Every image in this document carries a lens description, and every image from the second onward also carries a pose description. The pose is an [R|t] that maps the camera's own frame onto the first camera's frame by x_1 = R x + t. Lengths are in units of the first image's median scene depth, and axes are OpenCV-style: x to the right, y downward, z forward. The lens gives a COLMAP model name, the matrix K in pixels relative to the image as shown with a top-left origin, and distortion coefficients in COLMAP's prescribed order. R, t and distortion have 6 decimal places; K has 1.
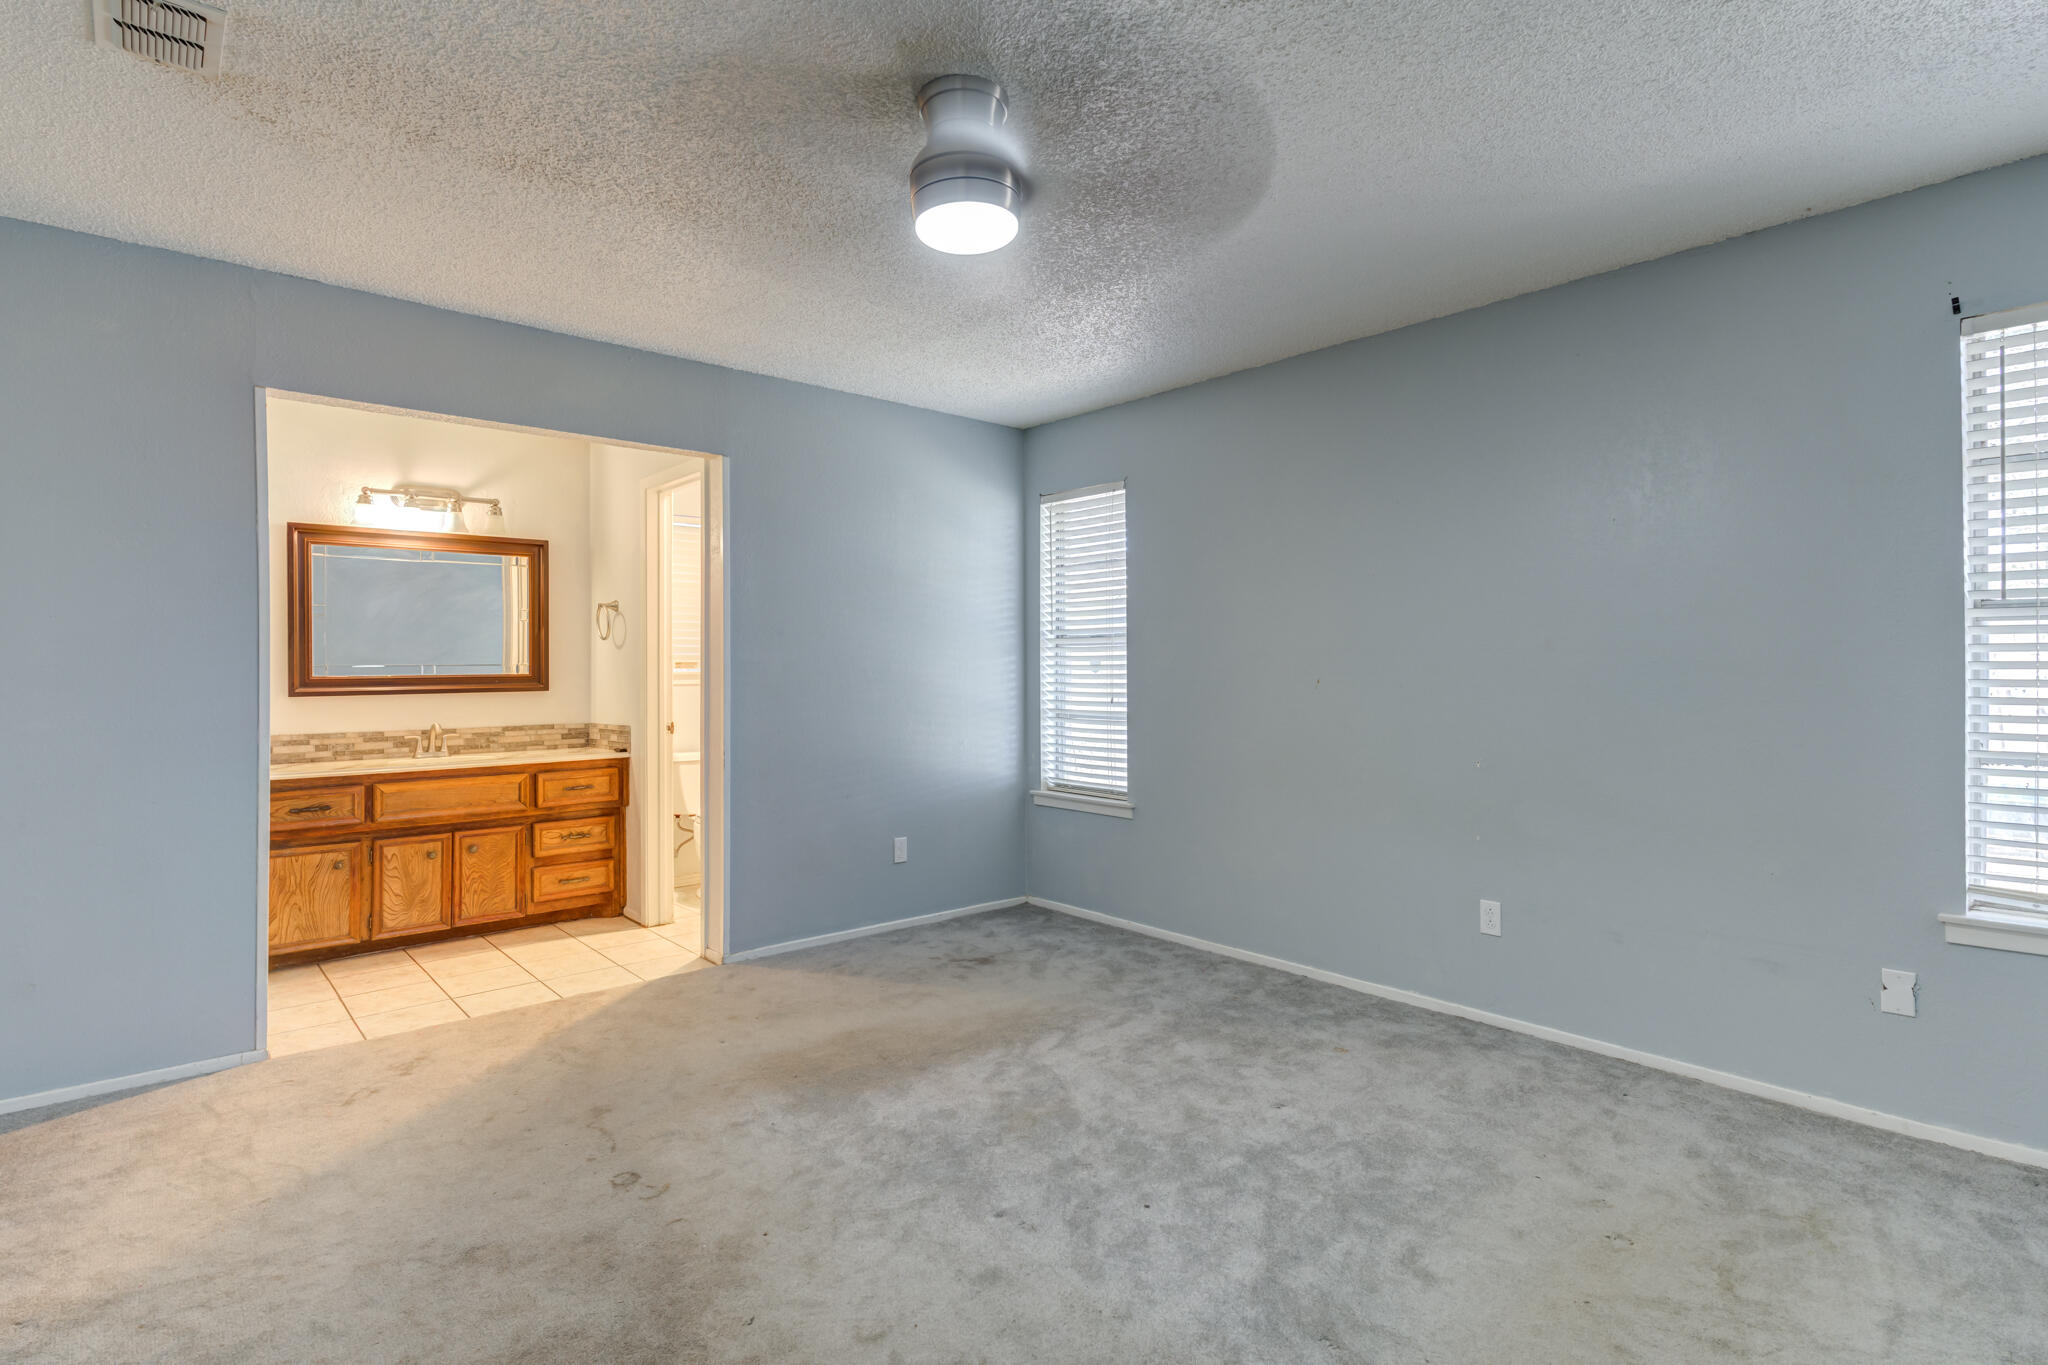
lens RADIAL K [[1025.1, 0, 1036.4], [0, 1025.1, 661.9], [0, 0, 1]] dist [0.006772, -0.000386]
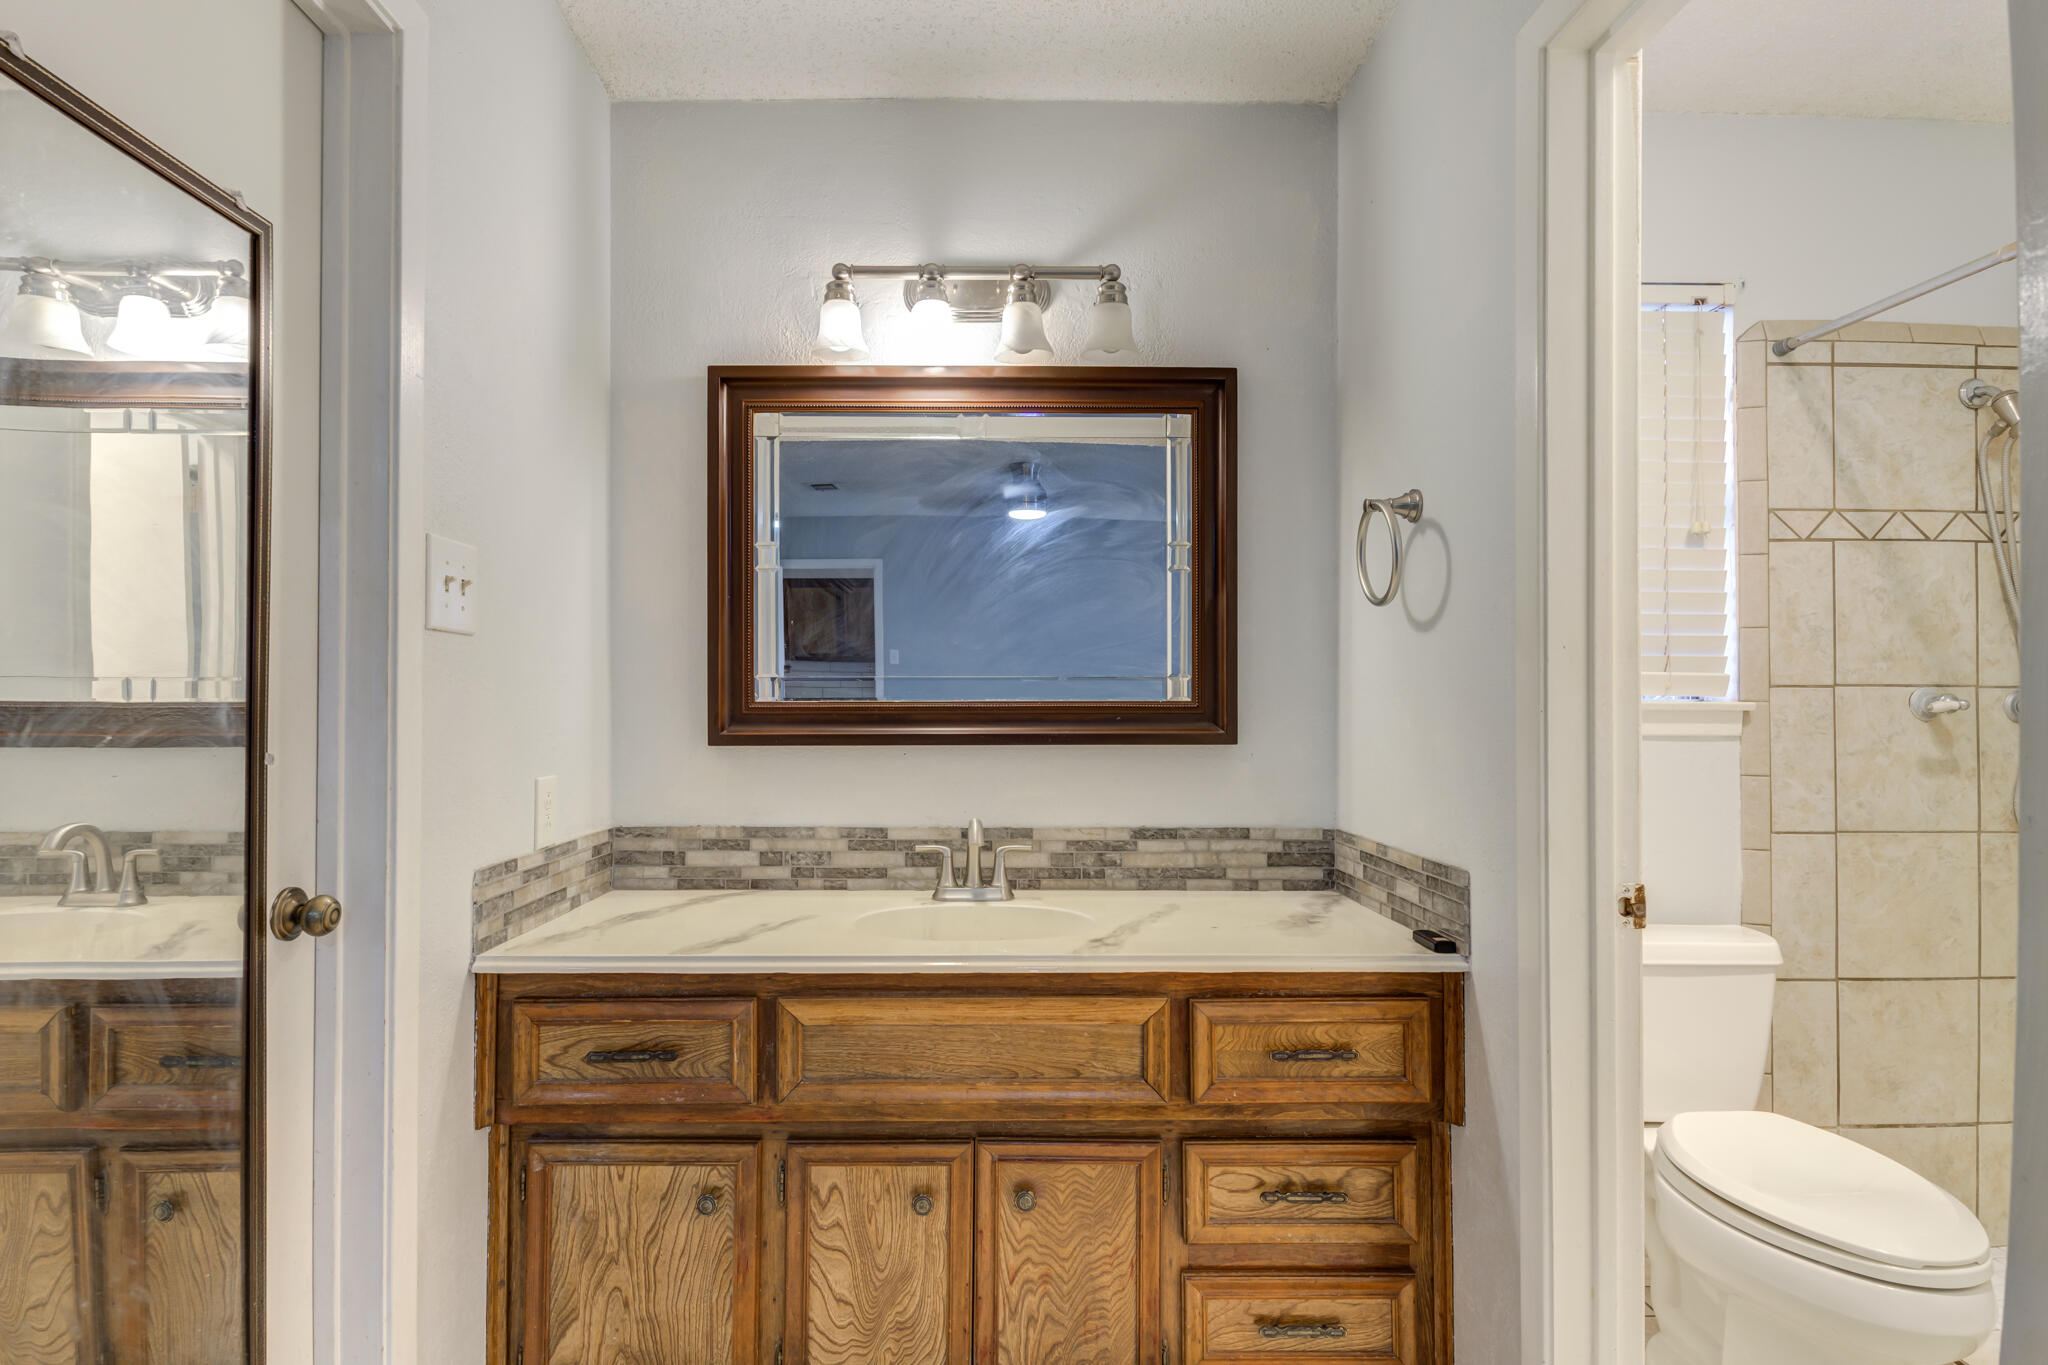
lens RADIAL K [[1086.9, 0, 973.0], [0, 1086.9, 678.0], [0, 0, 1]] dist [0.010858, 0.000060]
pose [[0.756105, -0.000810, -0.654450, -0.296510], [-0.004000, 0.999975, -0.005859, 0.005854], [0.654438, 0.007048, 0.756083, 0.658760]]
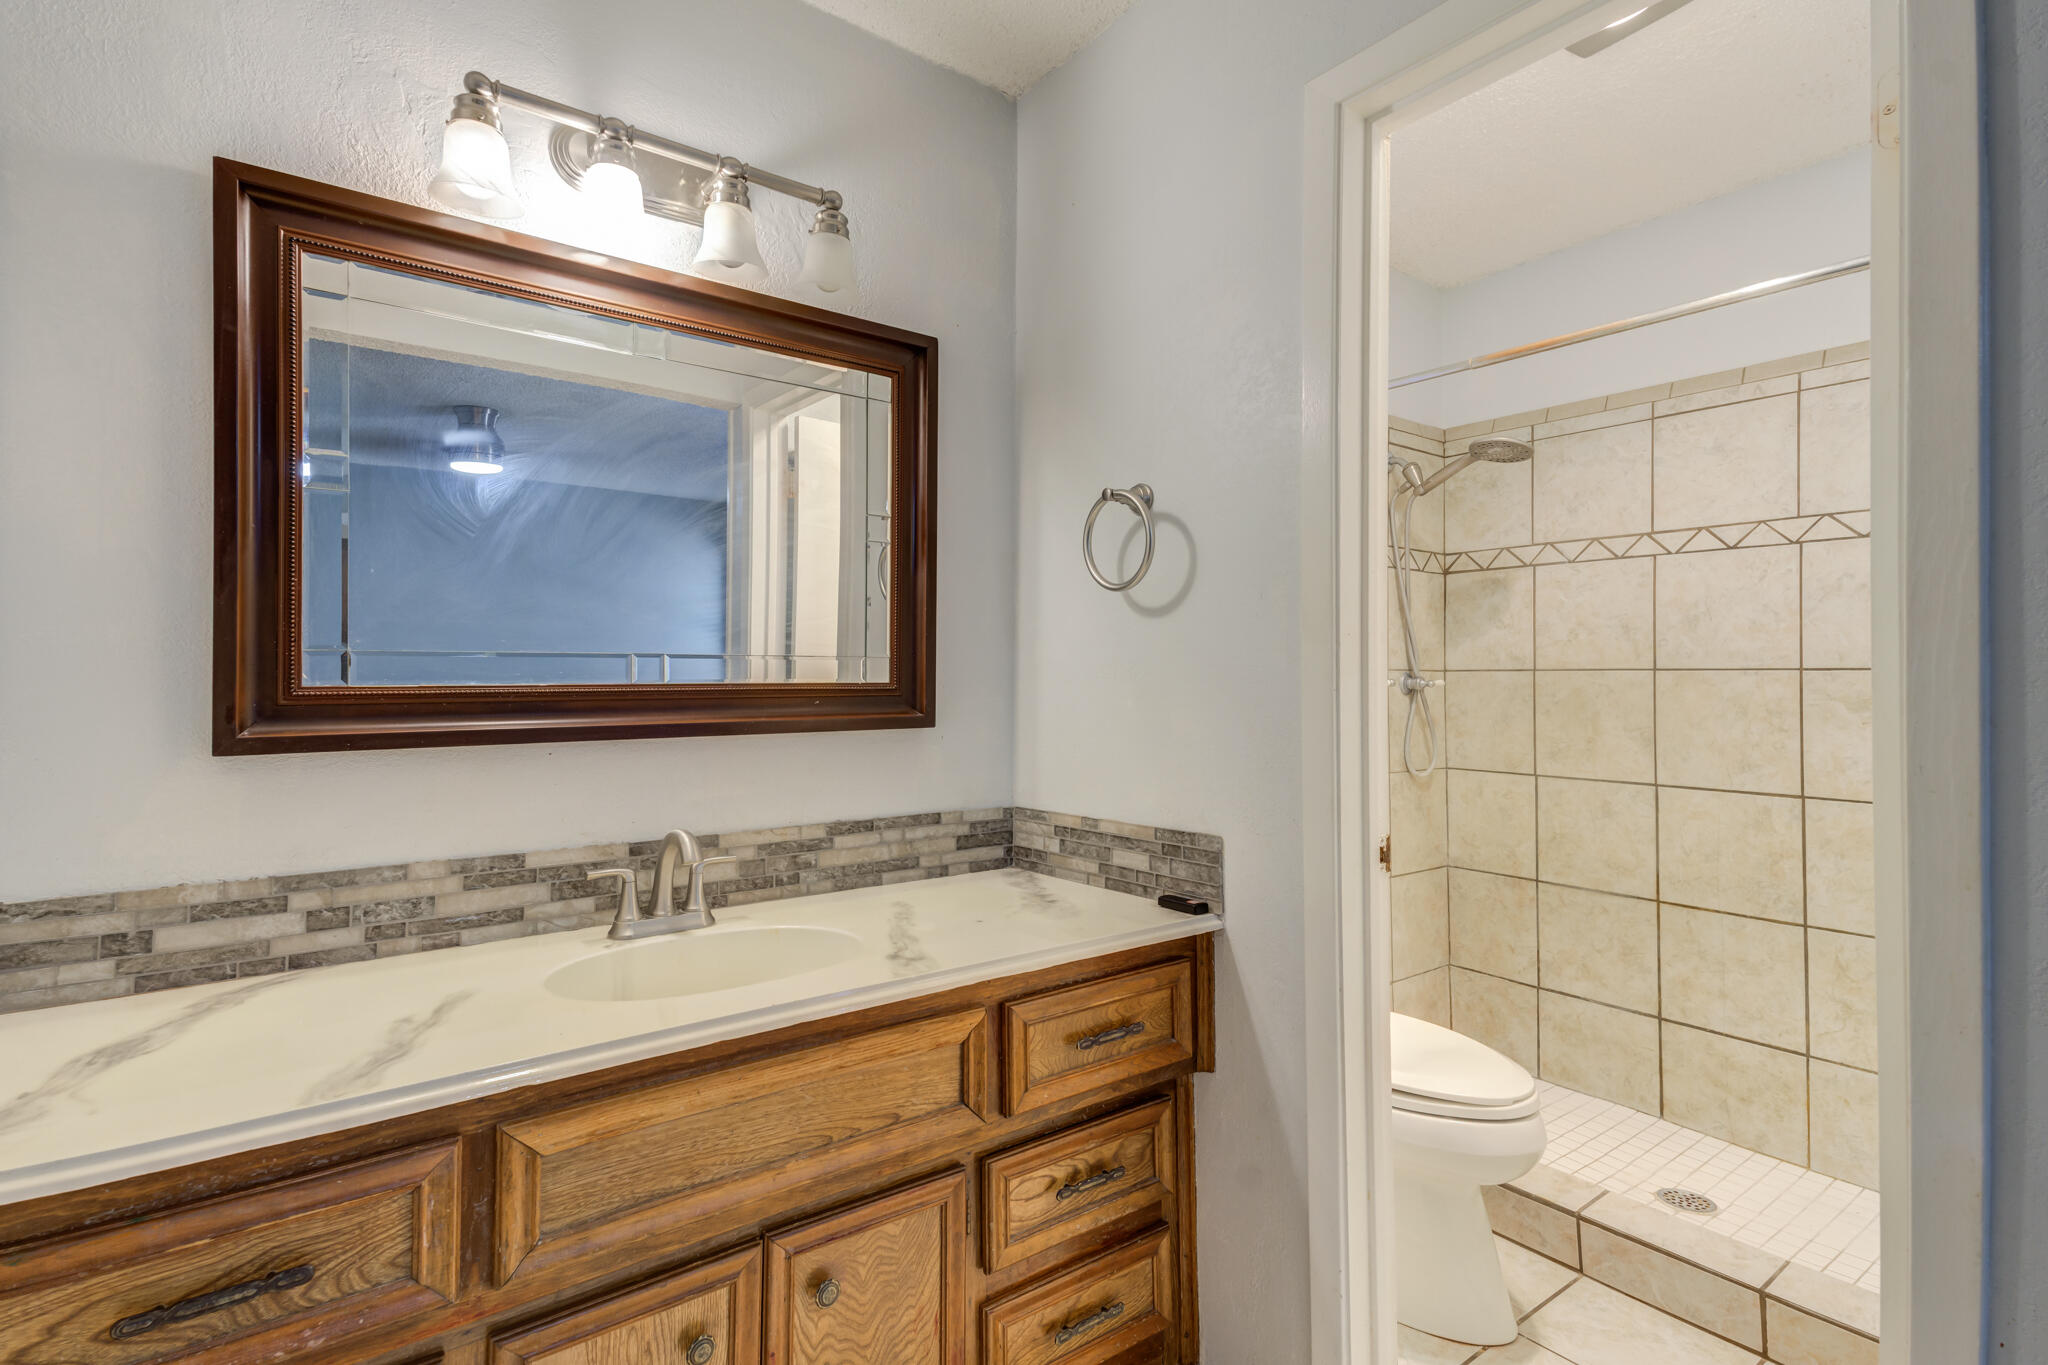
lens RADIAL K [[1024.6, 0, 1060.5], [0, 1024.6, 660.4], [0, 0, 1]] dist [0.041297, -0.000595]
pose [[0.998539, 0.007092, -0.053578, -0.437128], [-0.007763, 0.999894, -0.012319, 0.008180], [0.053485, 0.012717, 0.998488, 0.662957]]
